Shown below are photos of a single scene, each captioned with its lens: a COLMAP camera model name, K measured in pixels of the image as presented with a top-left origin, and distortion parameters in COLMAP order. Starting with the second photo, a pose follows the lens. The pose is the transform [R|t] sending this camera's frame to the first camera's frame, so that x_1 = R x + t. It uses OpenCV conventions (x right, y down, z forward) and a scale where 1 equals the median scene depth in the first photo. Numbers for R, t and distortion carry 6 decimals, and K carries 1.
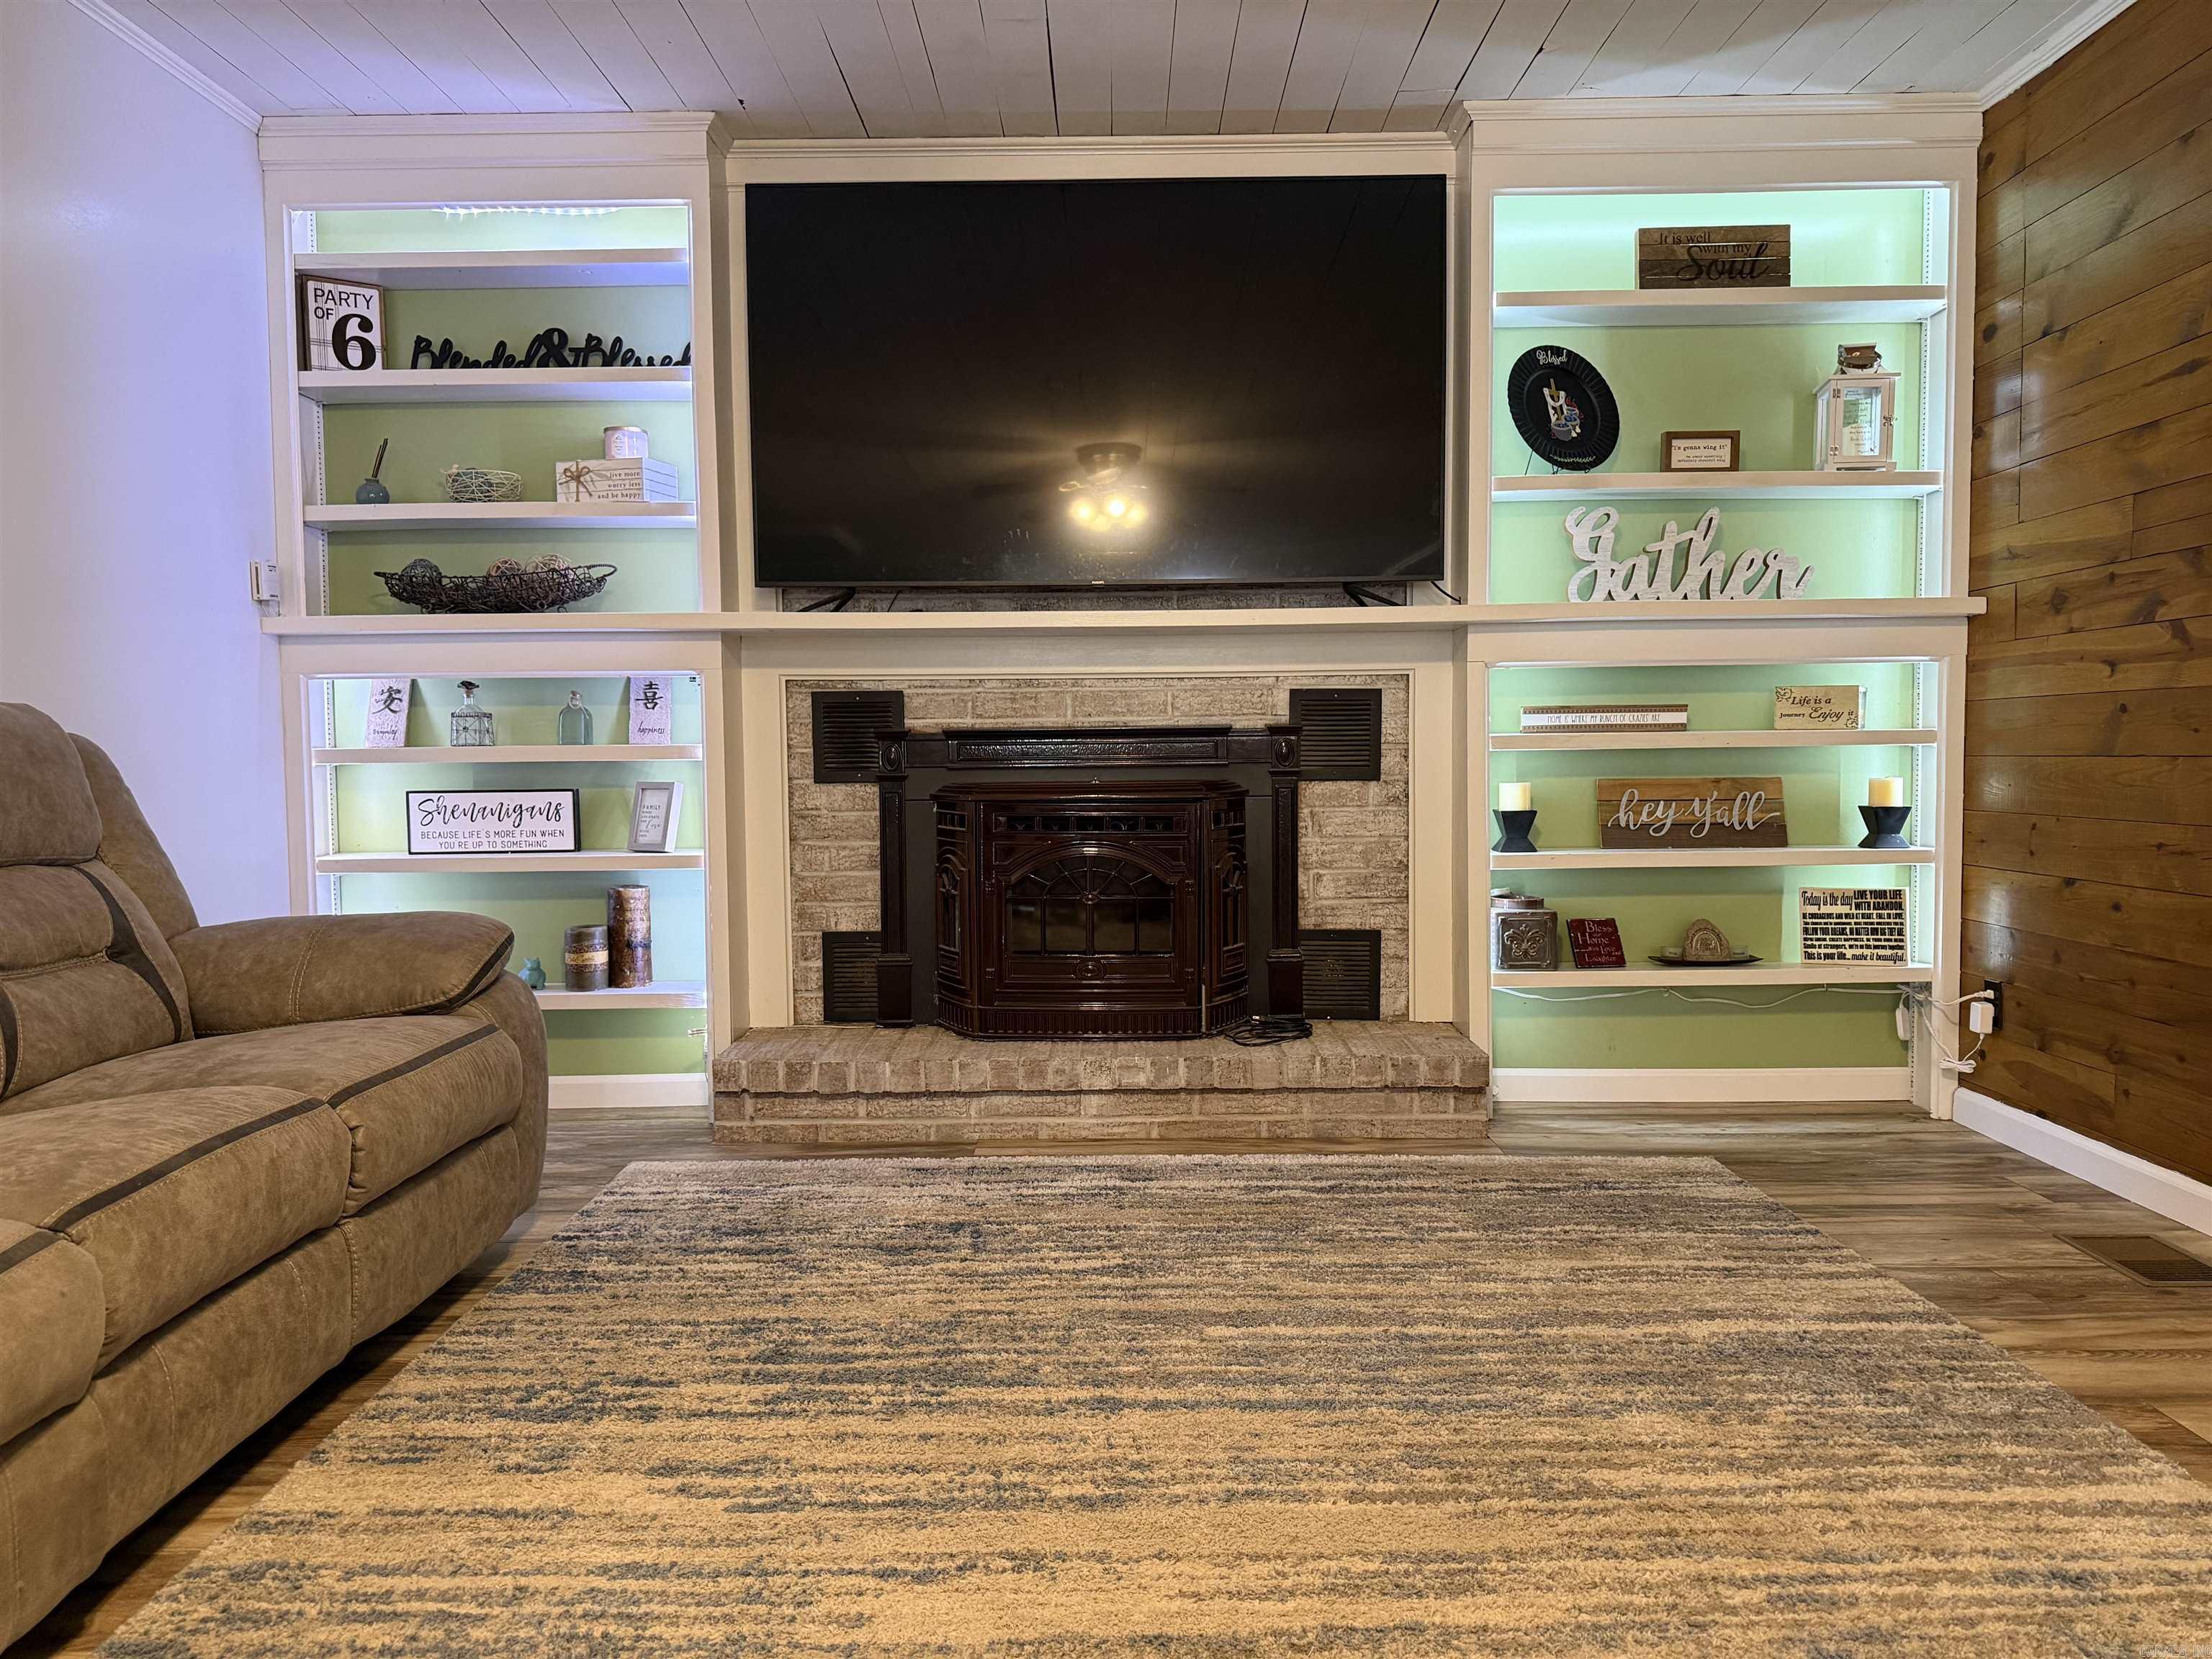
lens RADIAL K [[1567.6, 0, 1099.0], [0, 1567.6, 847.3], [0, 0, 1]] dist [0.047856, -0.052024]
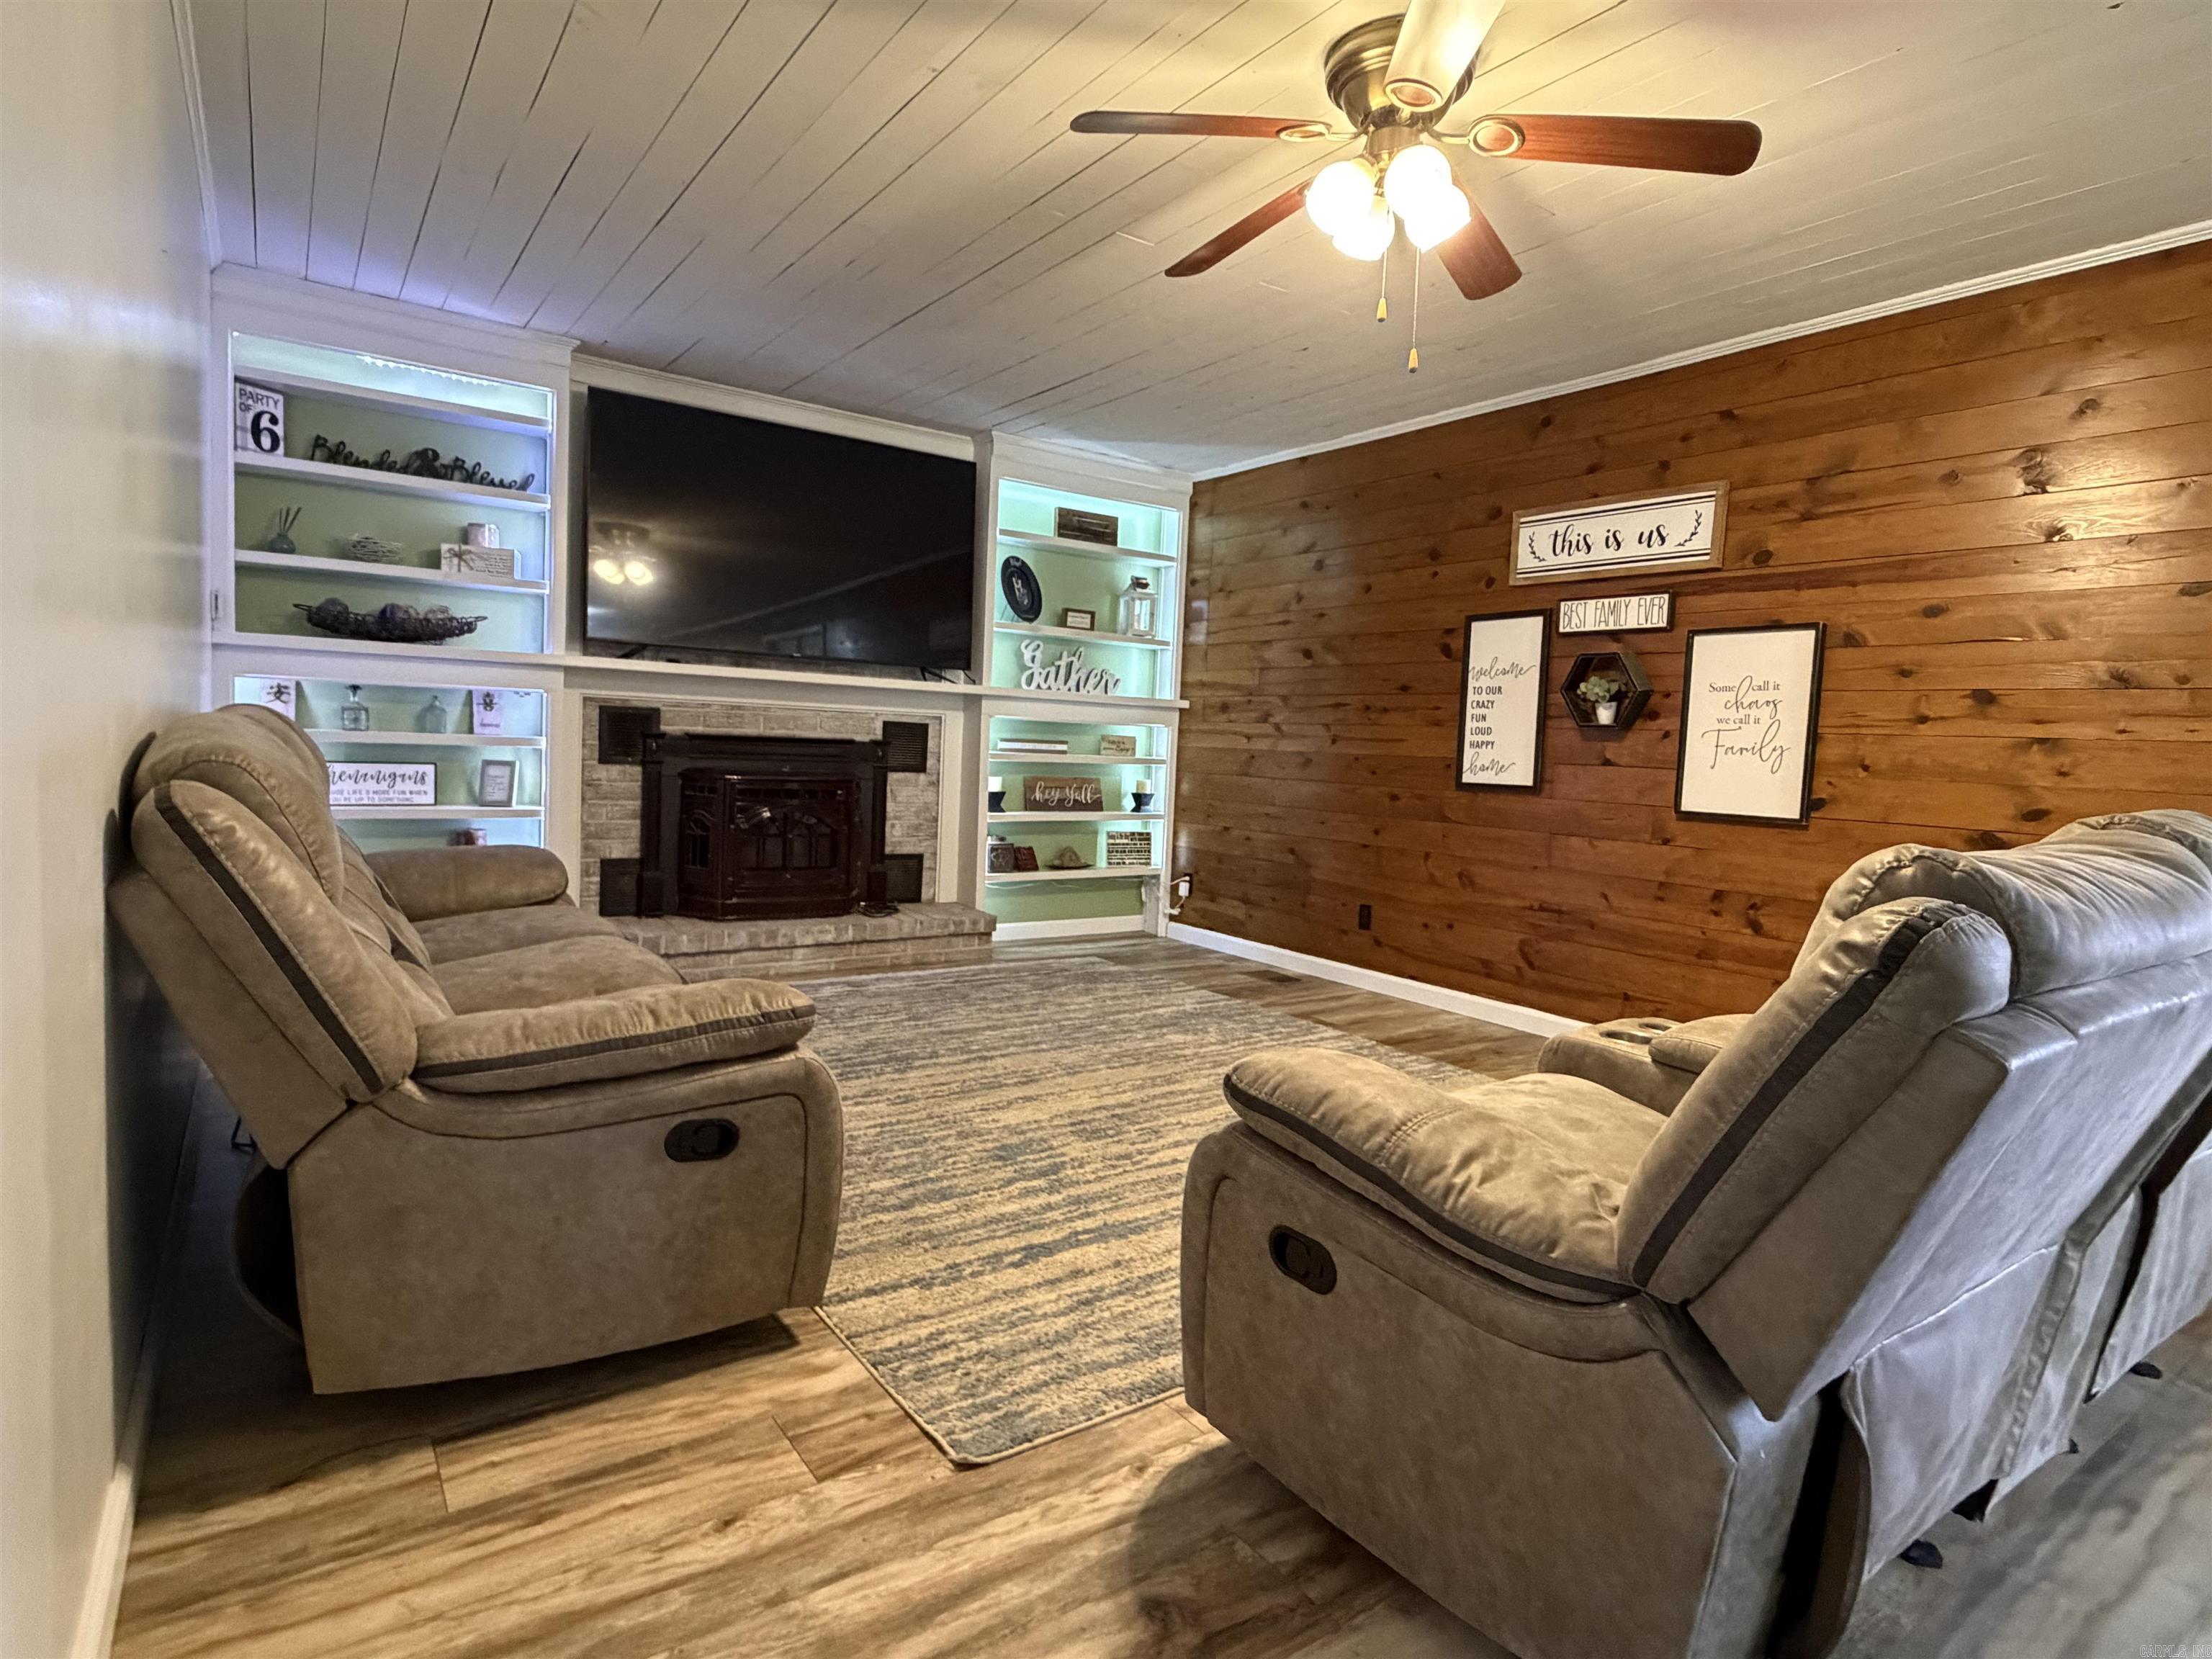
lens RADIAL K [[1173.2, 0, 1117.0], [0, 1173.2, 833.3], [0, 0, 1]] dist [0.004292, -0.001318]
pose [[0.806447, 0.000100, 0.591307, -0.484643], [-0.015938, 0.999640, 0.021567, -0.005455], [-0.591092, -0.026817, 0.806158, -0.268836]]
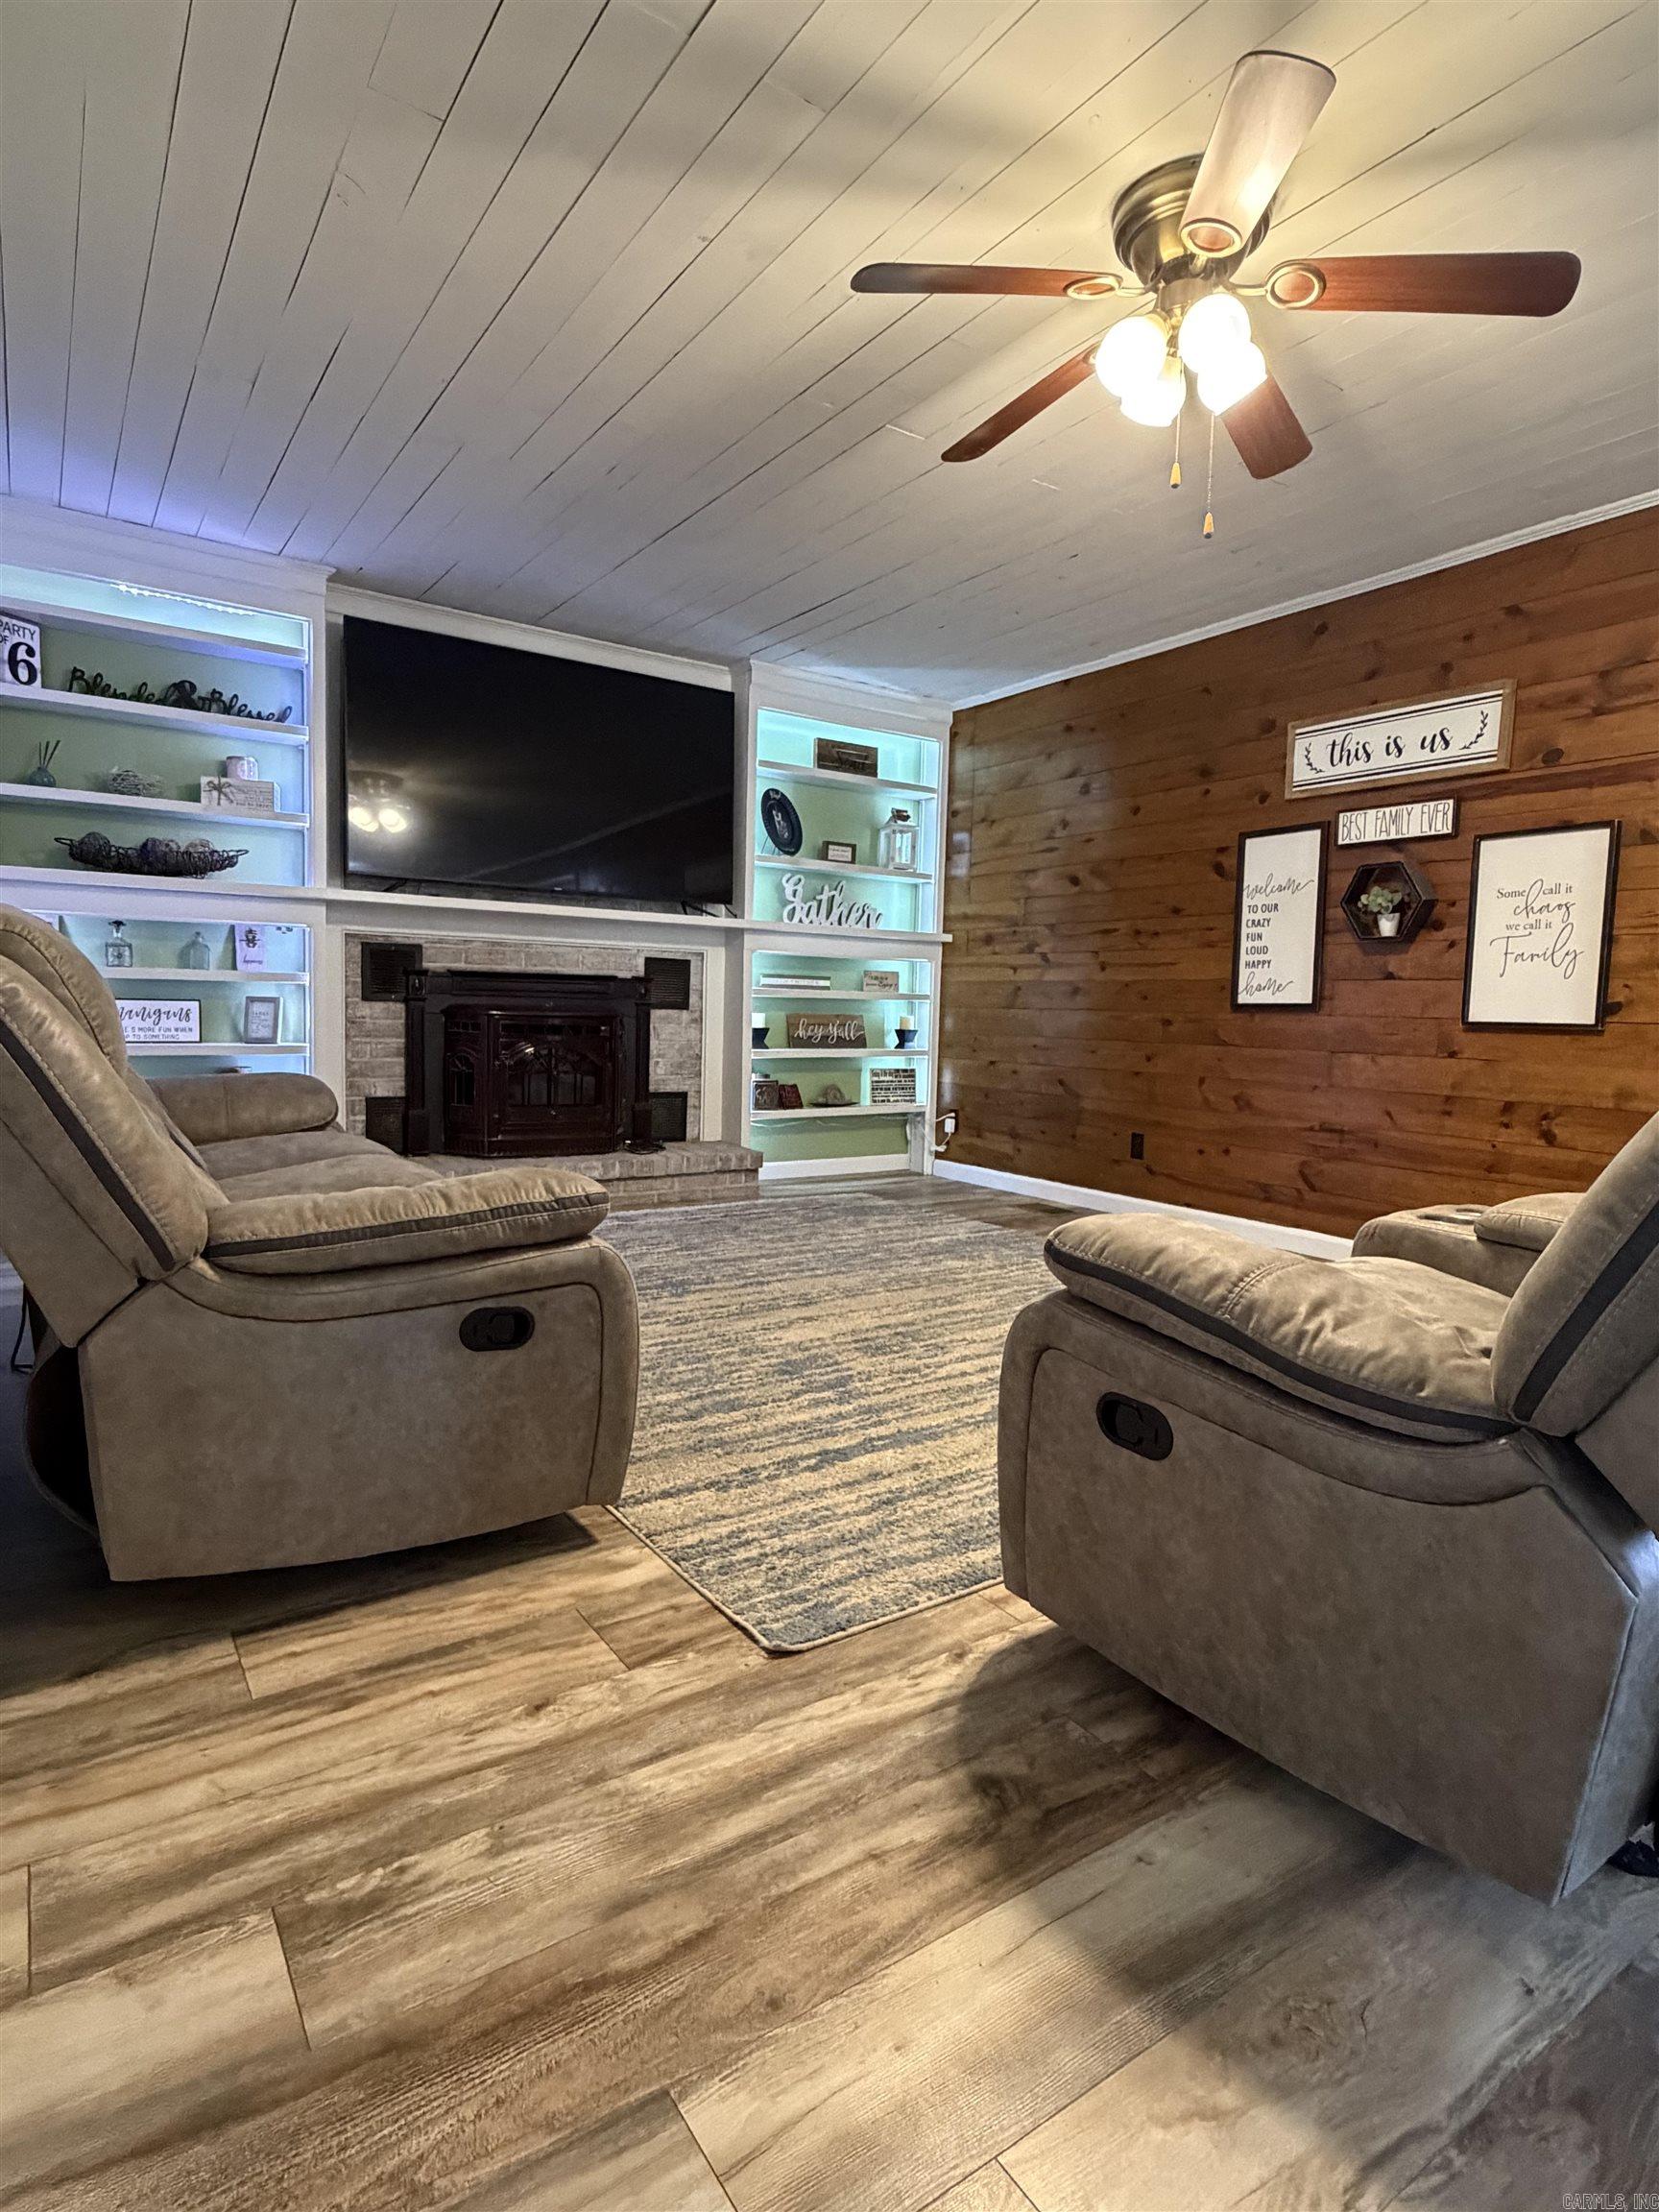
lens RADIAL K [[1173.2, 0, 848.1], [0, 1173.2, 1110.1], [0, 0, 1]] dist [0.004292, -0.001318]
pose [[0.814907, -0.020020, 0.579245, -0.492042], [0.001101, 0.999455, 0.032995, 0.031015], [-0.579590, -0.026250, 0.814485, -0.242717]]
